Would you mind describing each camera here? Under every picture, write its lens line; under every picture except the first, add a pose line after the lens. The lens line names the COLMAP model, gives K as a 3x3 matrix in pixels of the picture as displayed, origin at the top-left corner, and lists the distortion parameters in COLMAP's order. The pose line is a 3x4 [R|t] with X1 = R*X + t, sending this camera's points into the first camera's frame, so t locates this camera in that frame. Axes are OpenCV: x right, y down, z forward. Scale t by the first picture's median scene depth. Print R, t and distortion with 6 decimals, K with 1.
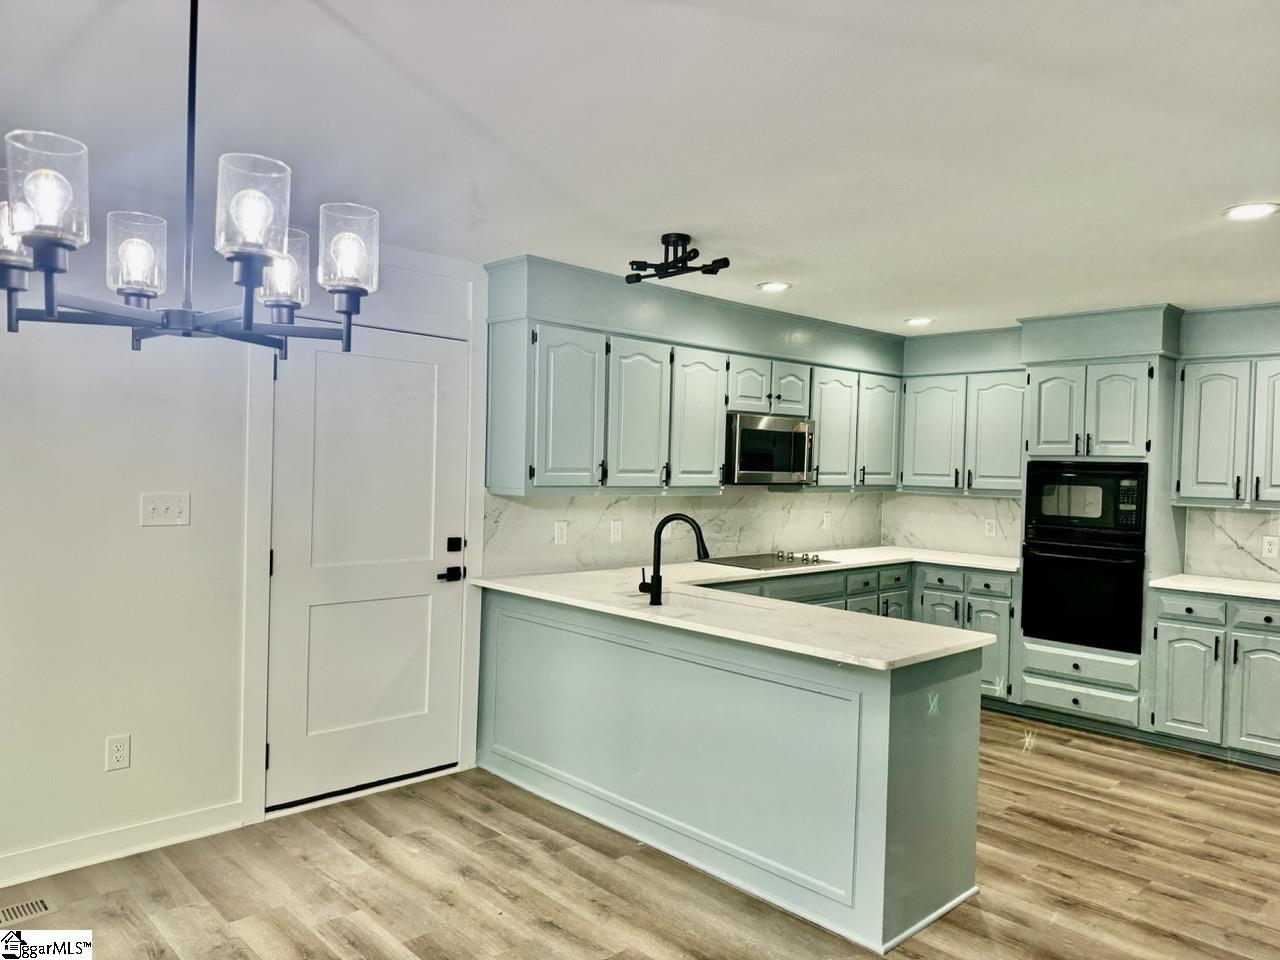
lens RADIAL K [[893.6, 0, 637.9], [0, 893.6, 478.5], [0, 0, 1]] dist [0.079262, -0.116633]
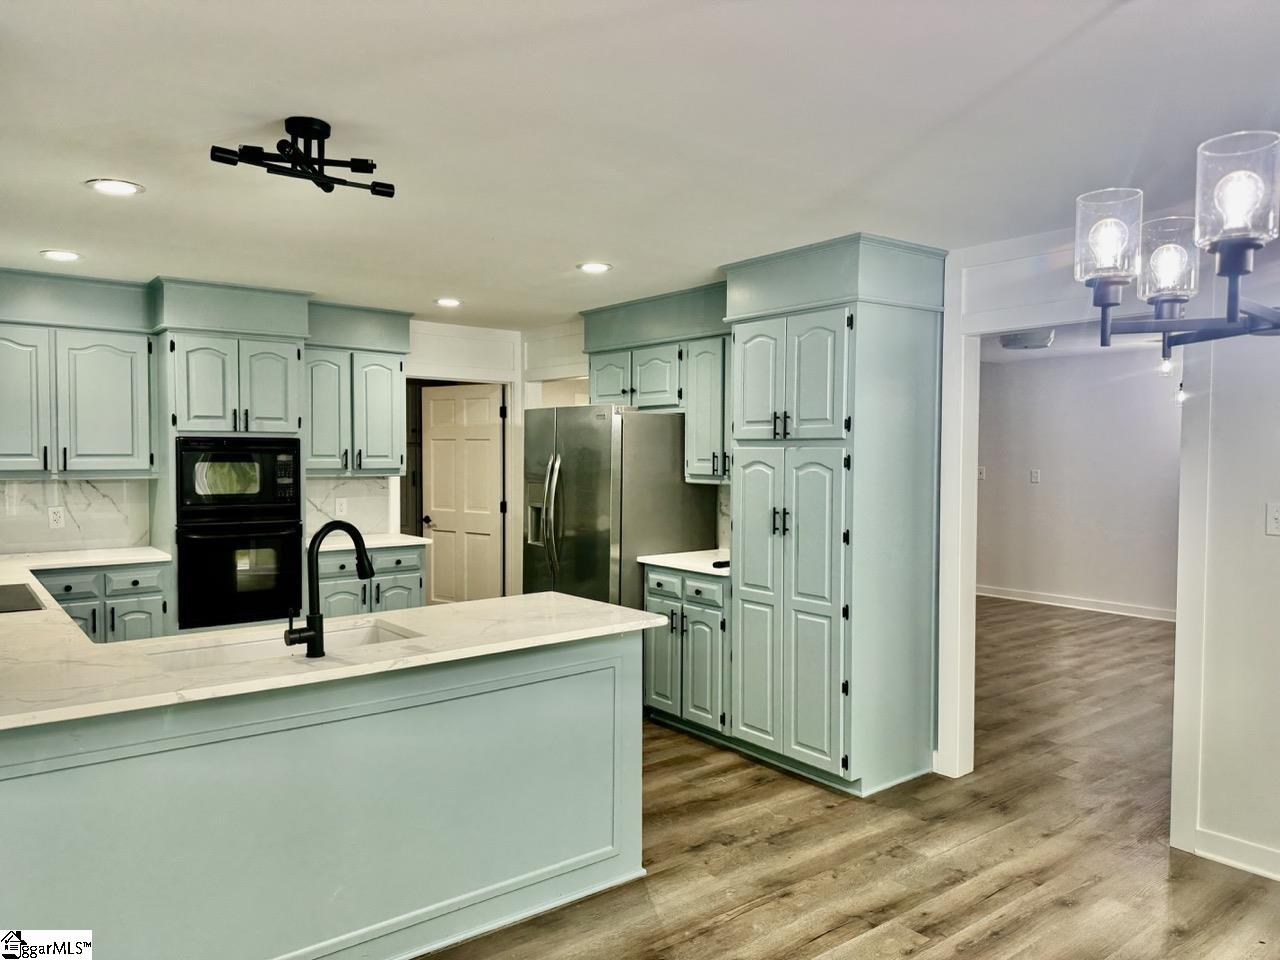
lens RADIAL K [[893.6, 0, 644.1], [0, 893.6, 481.5], [0, 0, 1]] dist [0.079262, -0.116633]
pose [[0.086652, -0.057841, 0.994558, -0.466522], [0.013147, 0.998293, 0.056912, -0.021726], [-0.996152, 0.008144, 0.087265, 0.492645]]
